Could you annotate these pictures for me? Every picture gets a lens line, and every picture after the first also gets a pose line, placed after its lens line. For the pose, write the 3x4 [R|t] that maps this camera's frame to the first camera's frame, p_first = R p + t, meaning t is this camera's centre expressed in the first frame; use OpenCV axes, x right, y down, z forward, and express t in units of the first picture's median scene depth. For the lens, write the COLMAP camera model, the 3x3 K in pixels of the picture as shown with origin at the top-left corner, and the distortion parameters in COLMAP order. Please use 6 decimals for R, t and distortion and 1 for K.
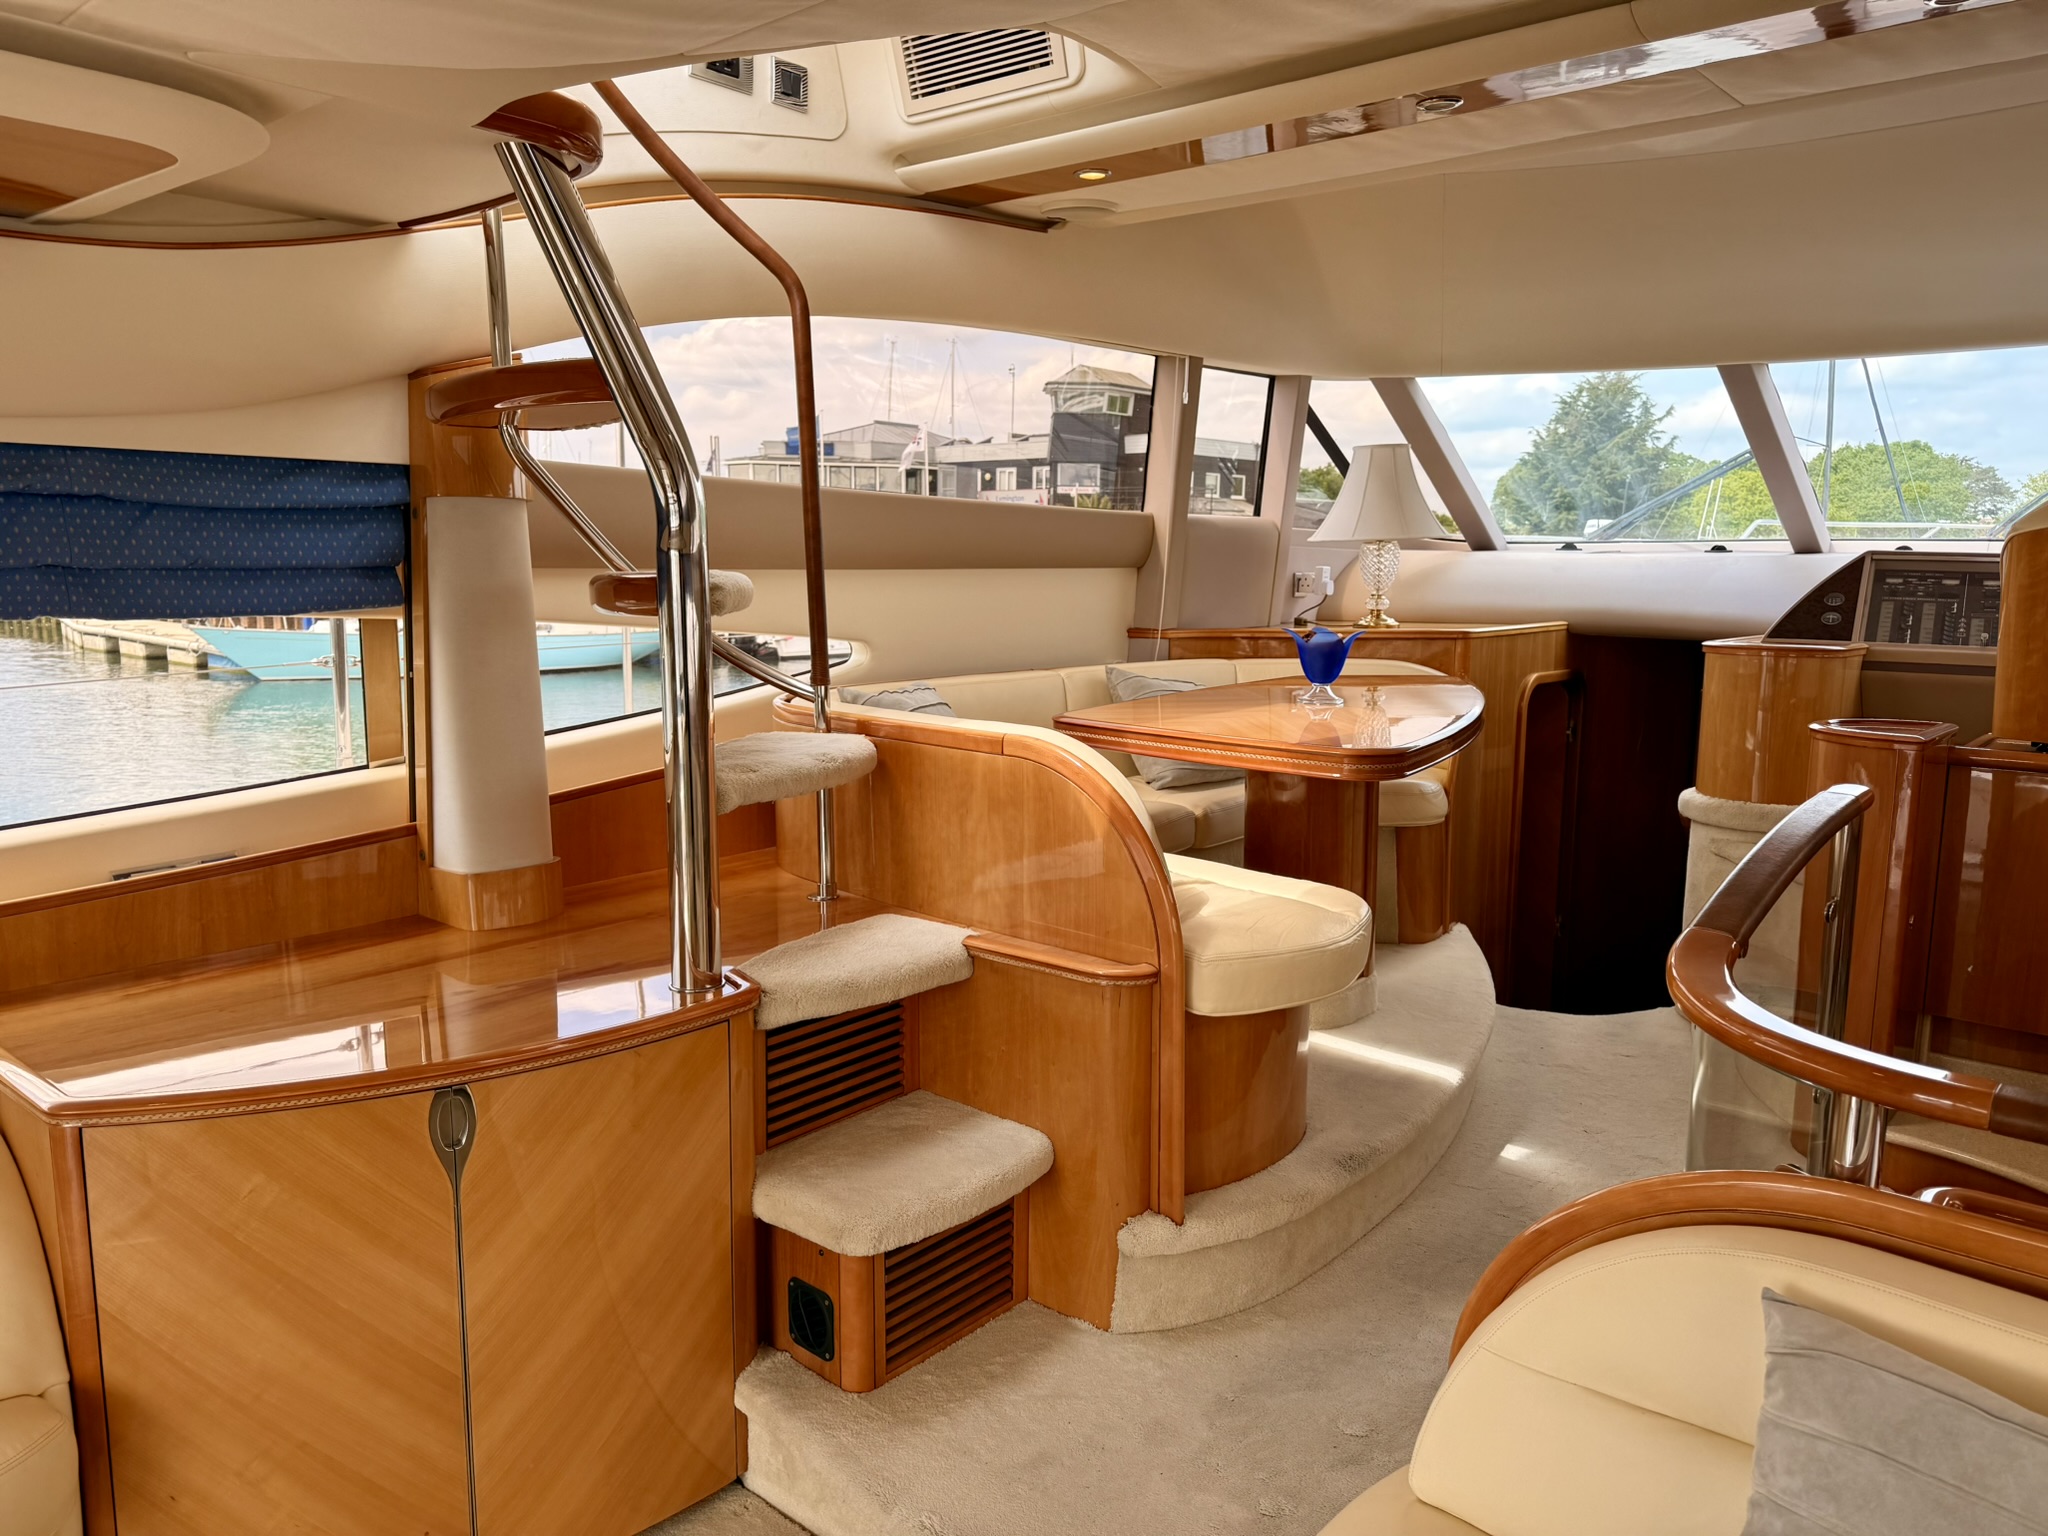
lens RADIAL K [[1461.5, 0, 1024.0], [0, 1461.5, 768.0], [0, 0, 1]] dist [0.023528, -0.007962]
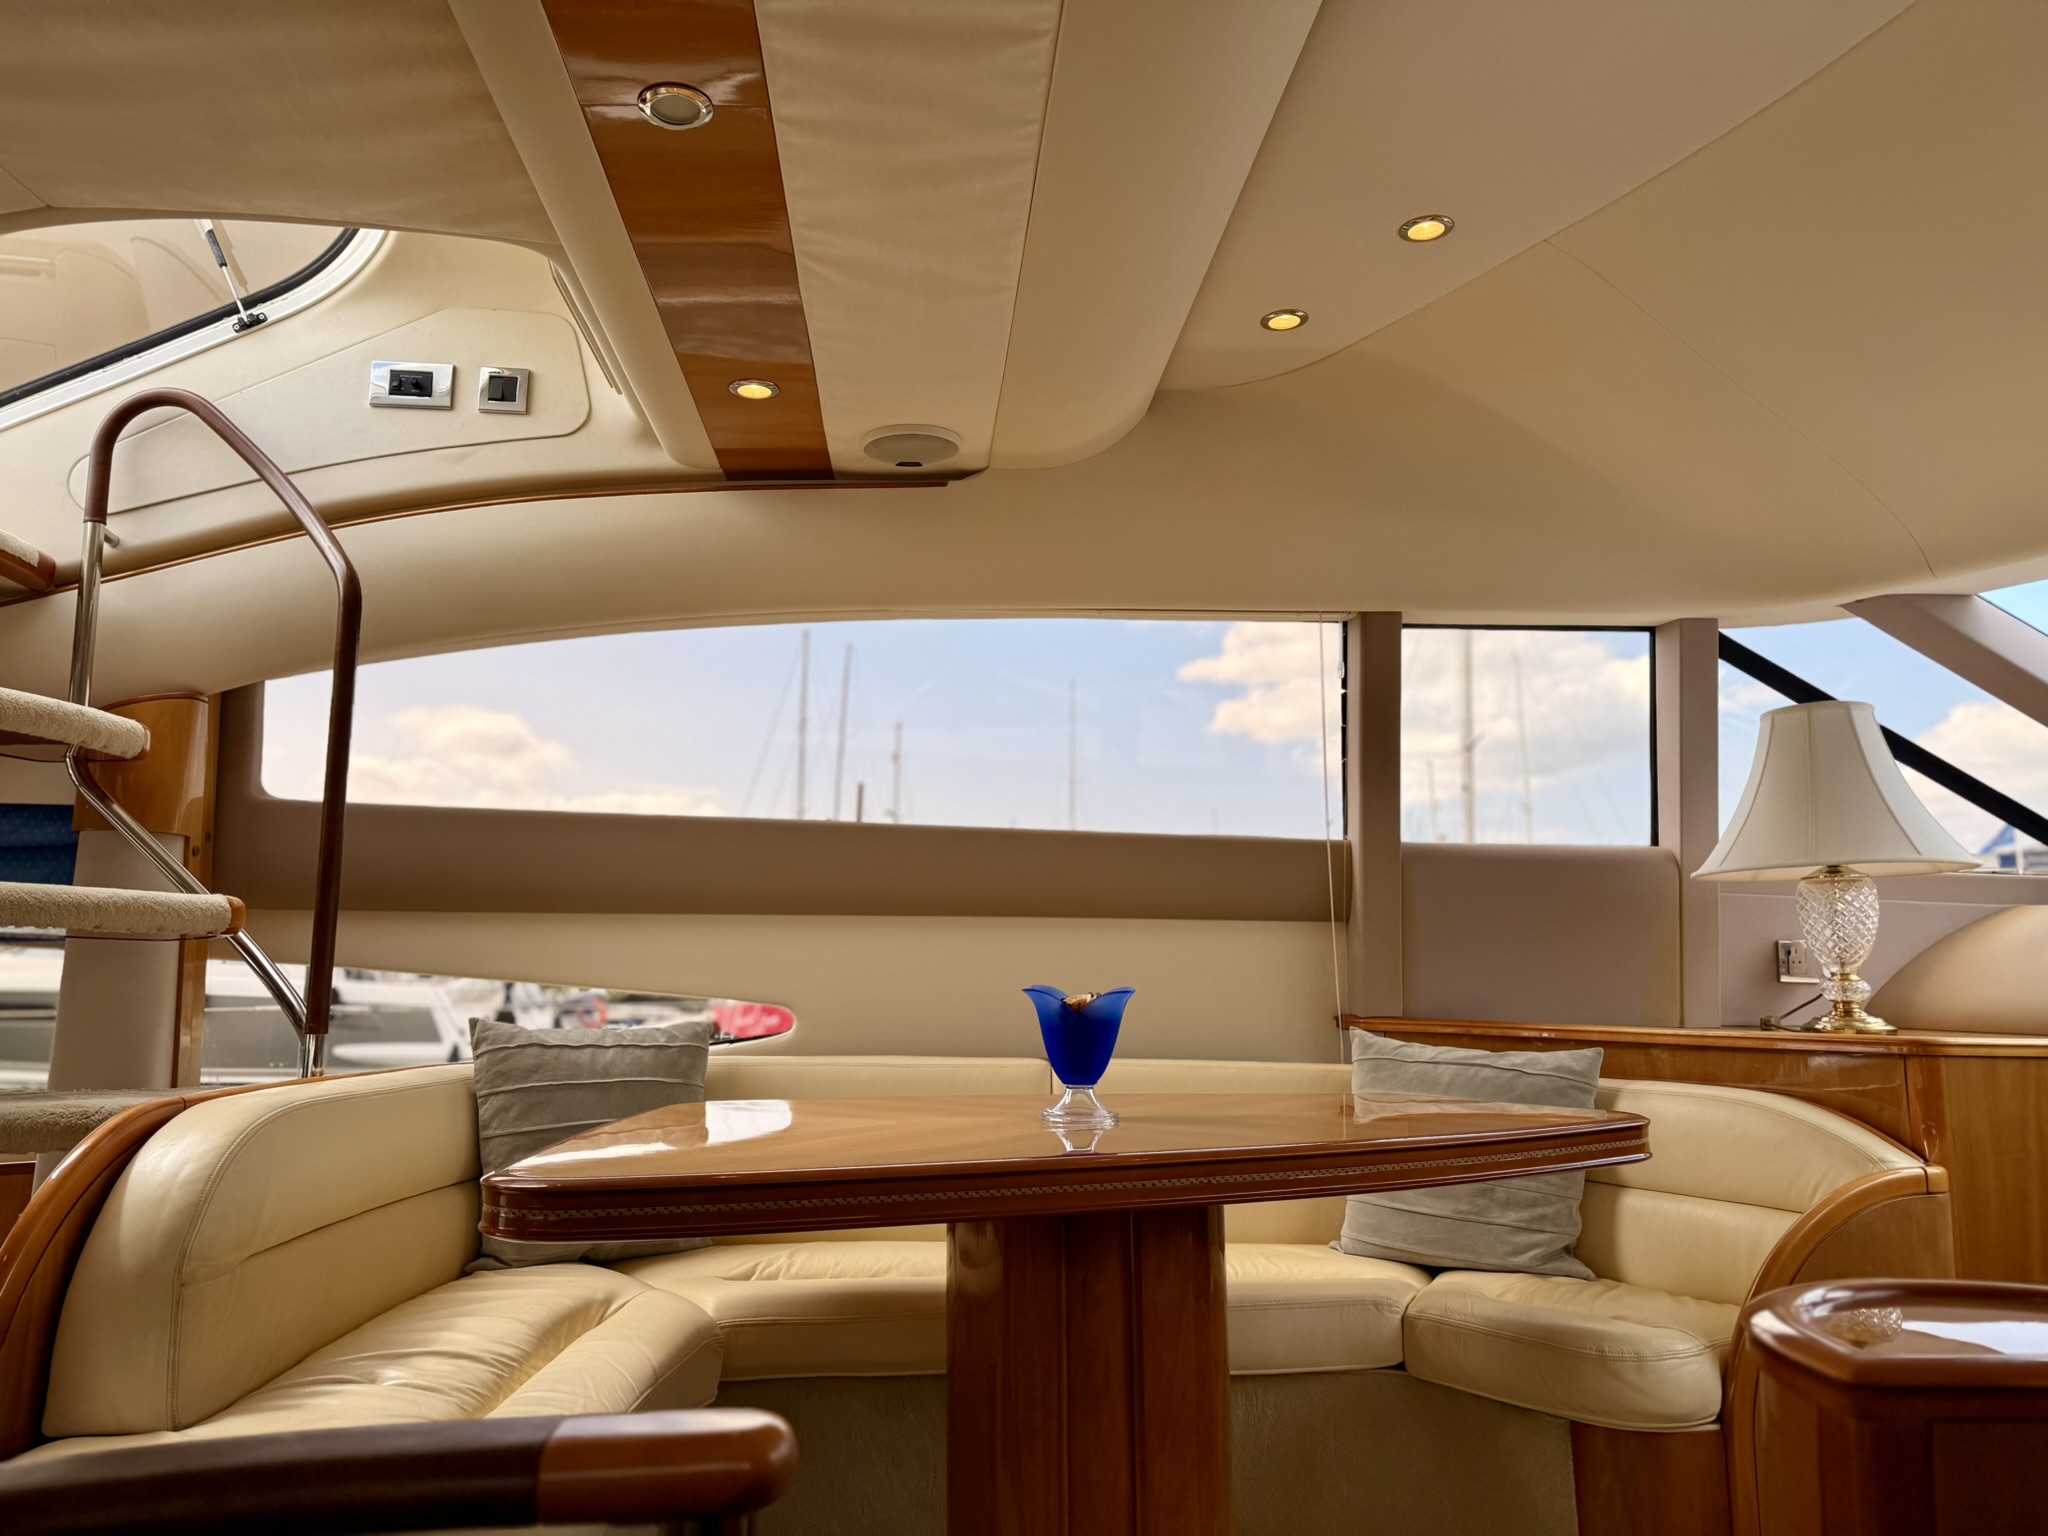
lens RADIAL K [[1424.6, 0, 1024.0], [0, 1424.6, 768.0], [0, 0, 1]] dist [0.068146, -0.001334]
pose [[0.700169, -0.090972, -0.708158, 0.456357], [-0.108850, 0.966654, -0.231801, -0.035948], [0.705631, 0.239383, 0.666919, 0.439105]]
